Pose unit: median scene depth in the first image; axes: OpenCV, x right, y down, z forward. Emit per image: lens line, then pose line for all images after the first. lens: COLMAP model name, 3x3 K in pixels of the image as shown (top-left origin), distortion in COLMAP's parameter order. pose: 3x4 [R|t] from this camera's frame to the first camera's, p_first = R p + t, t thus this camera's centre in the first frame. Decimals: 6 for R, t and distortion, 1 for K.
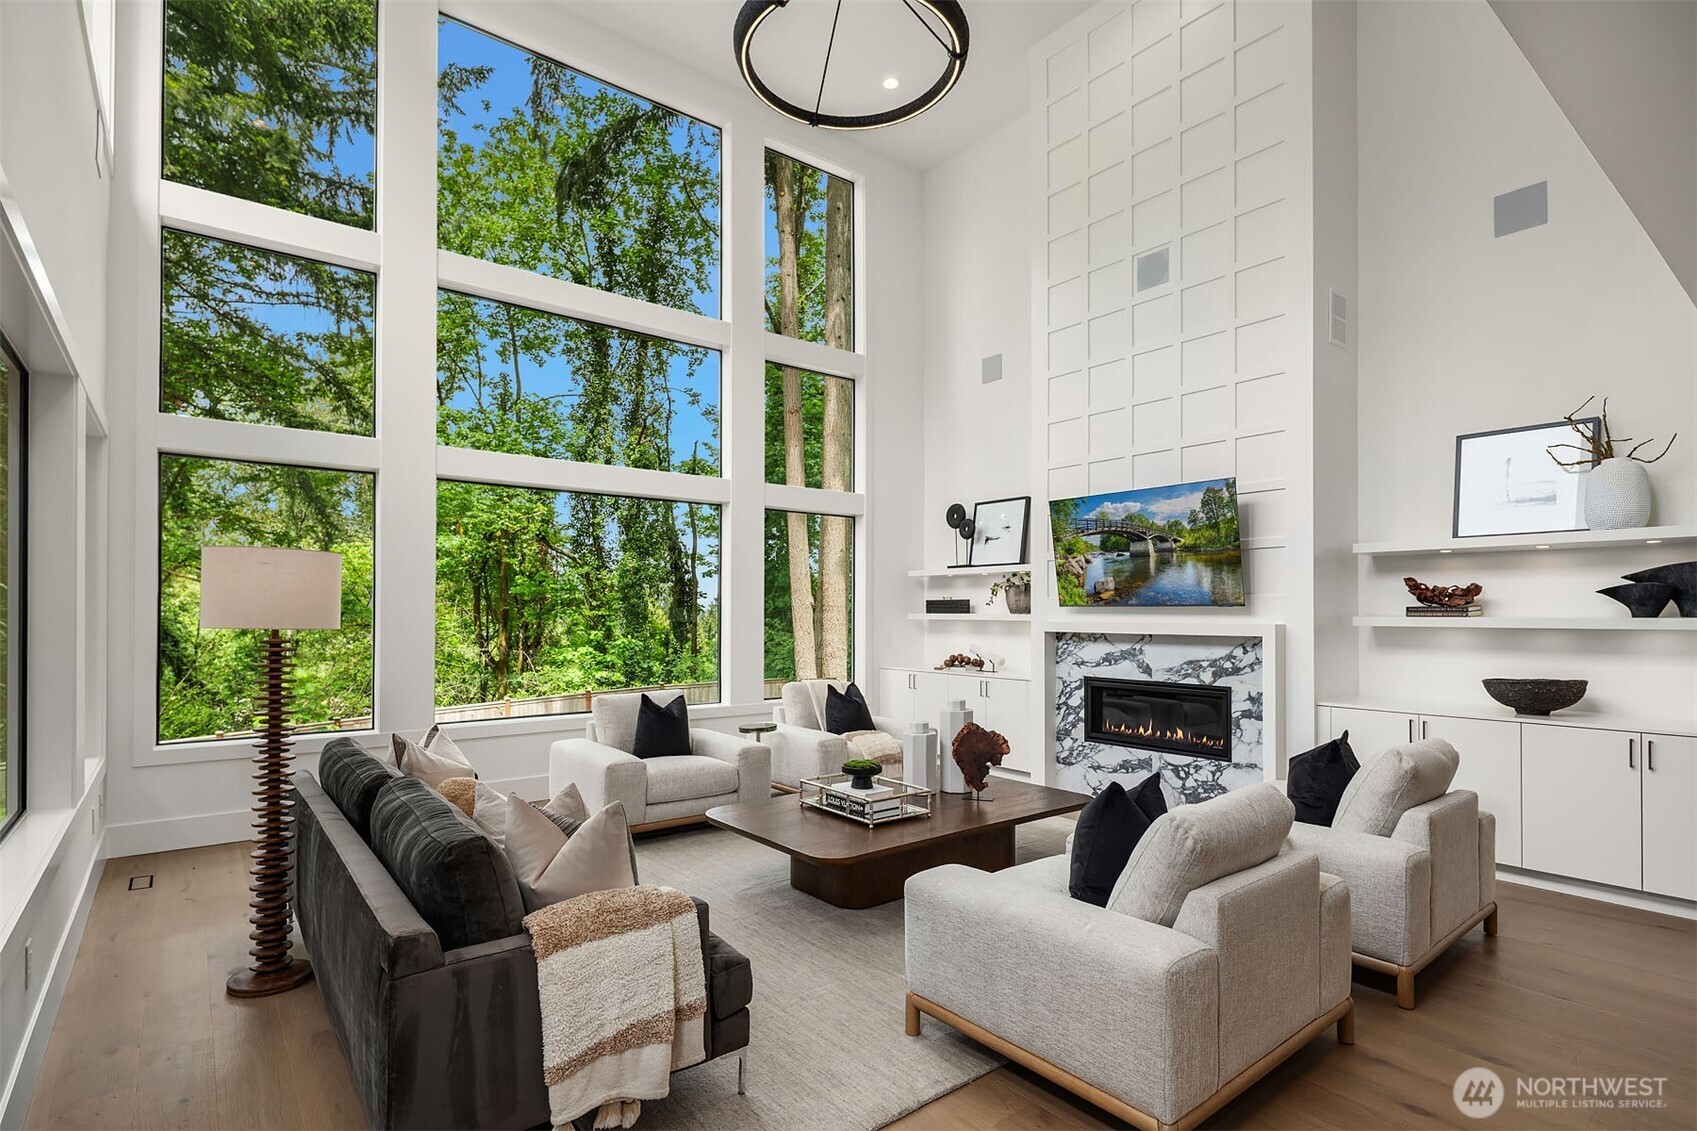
lens RADIAL K [[865.3, 0, 859.4], [0, 865.3, 609.3], [0, 0, 1]] dist [-0.000049, -0.001148]
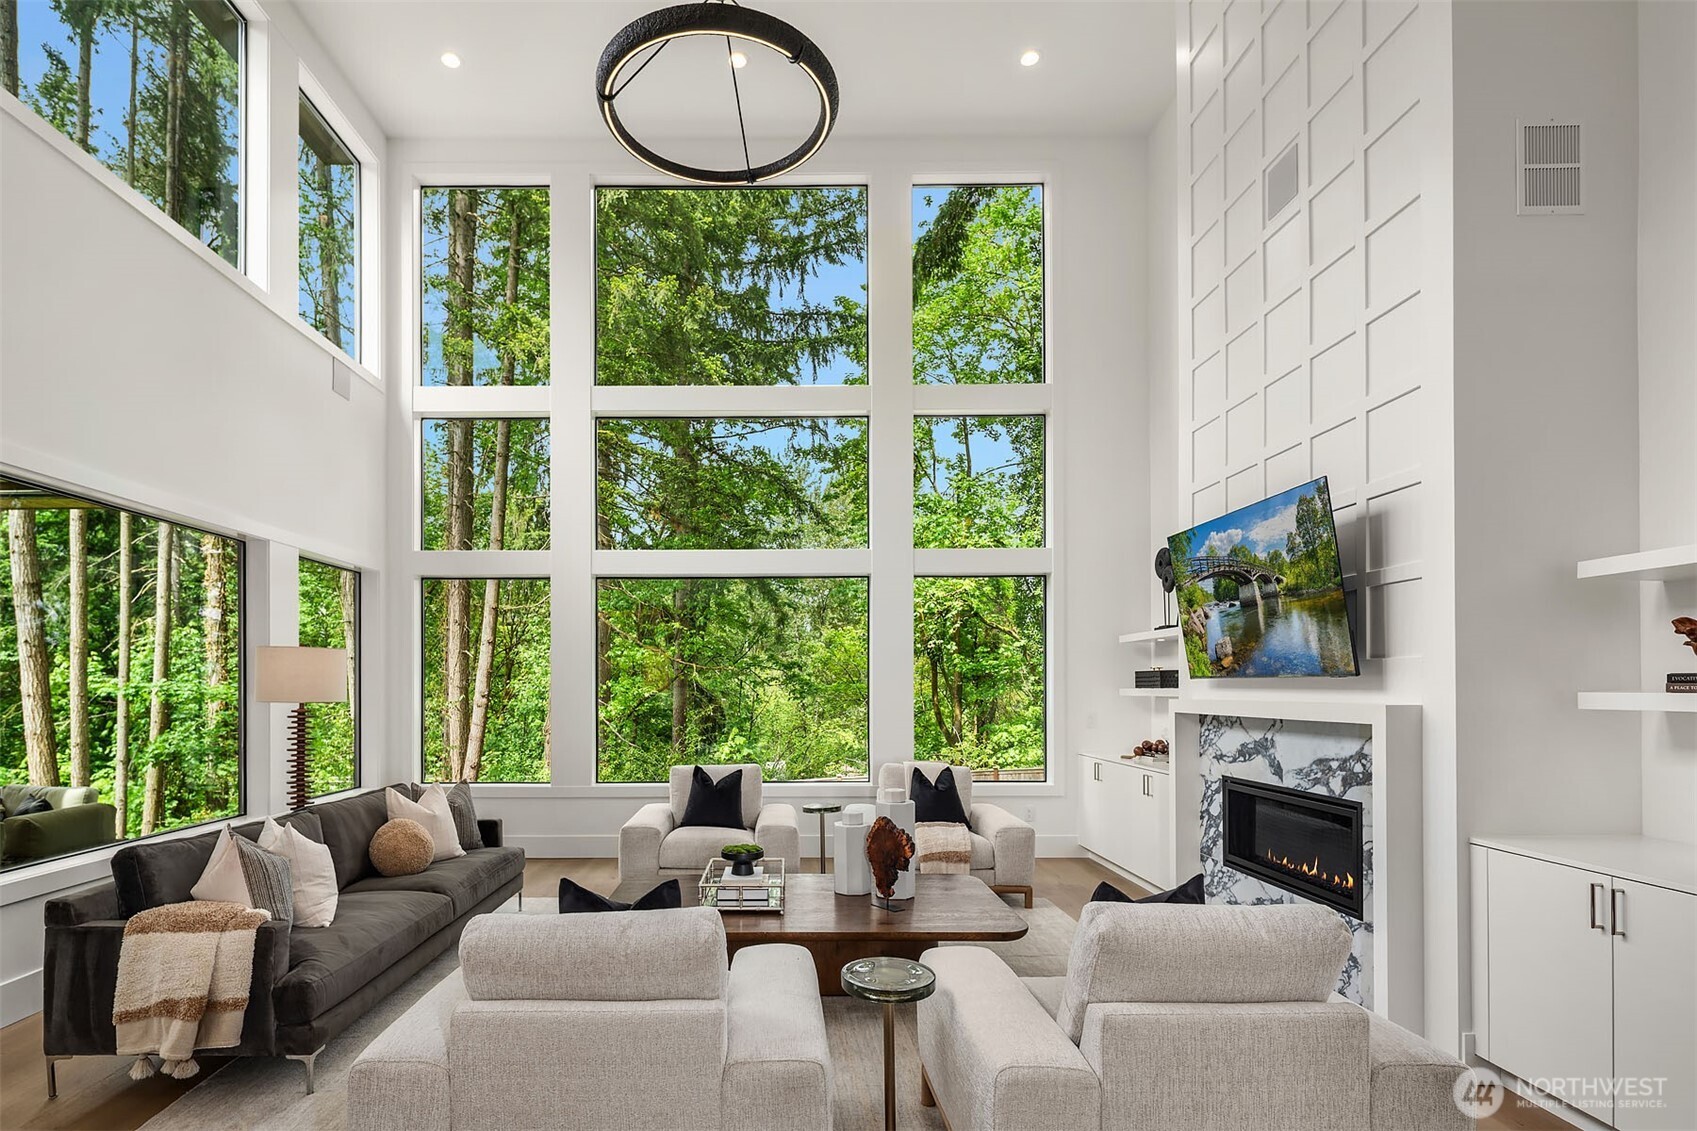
lens RADIAL K [[902.0, 0, 748.5], [0, 902.0, 684.3], [0, 0, 1]] dist [-0.042092, 0.000064]
pose [[0.756106, -0.004074, -0.654437, 0.493752], [0.004414, 0.999990, -0.001125, 0.000862], [0.654435, -0.002038, 0.756116, 0.199404]]
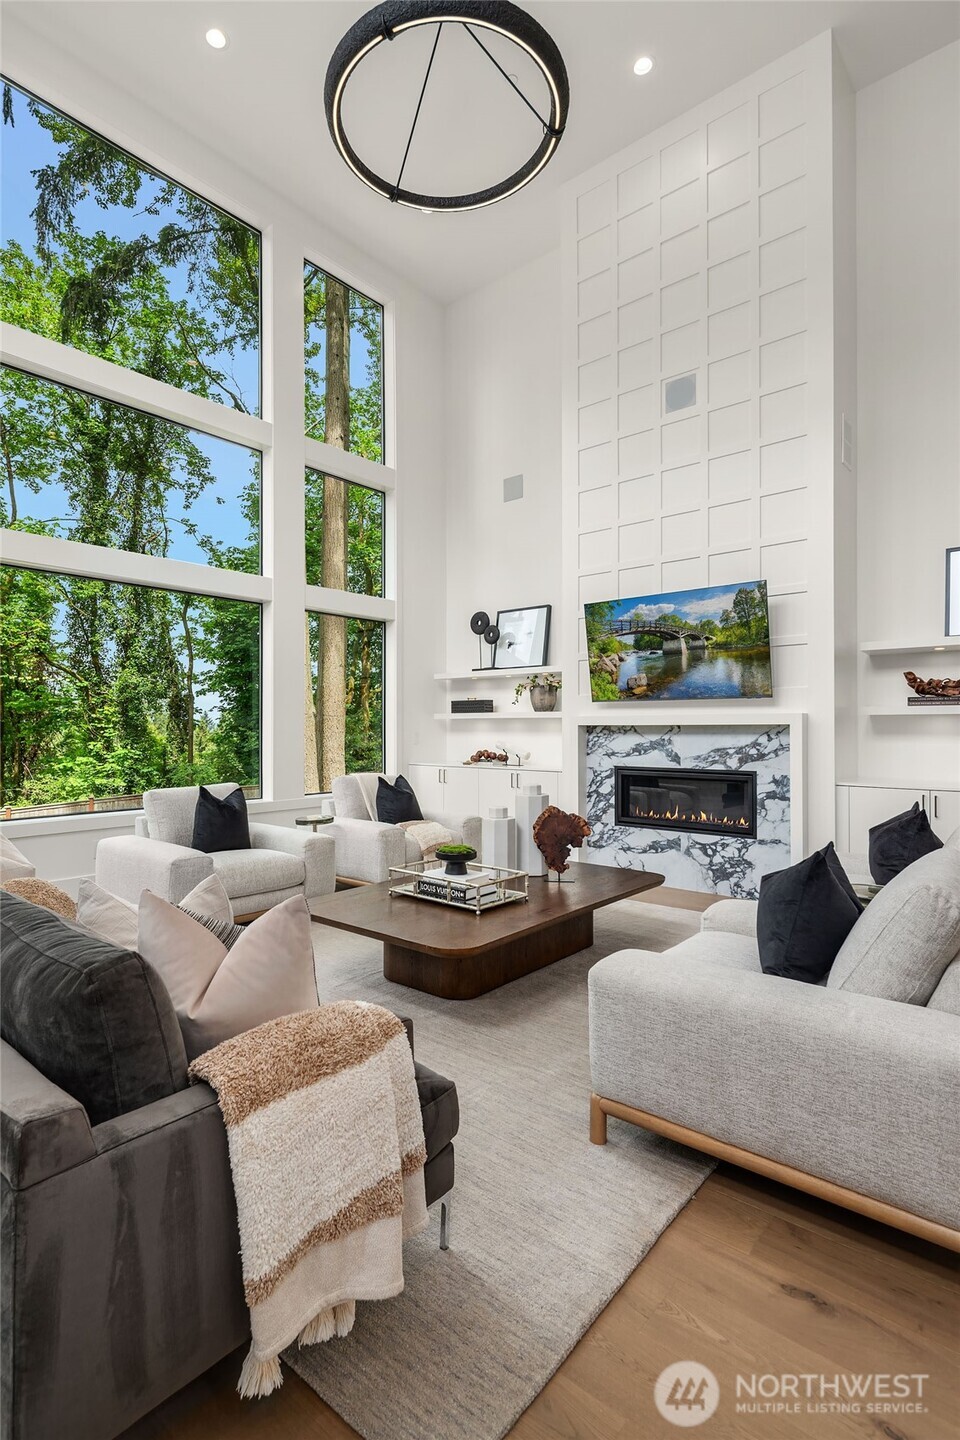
lens RADIAL K [[734.2, 0, 462.2], [0, 734.2, 728.5], [0, 0, 1]] dist [-0.000049, -0.001148]
pose [[0.983662, -0.003248, 0.179997, -0.105104], [0.002788, 0.999992, 0.002809, 0.030027], [-0.180005, -0.002261, 0.983663, 0.138015]]
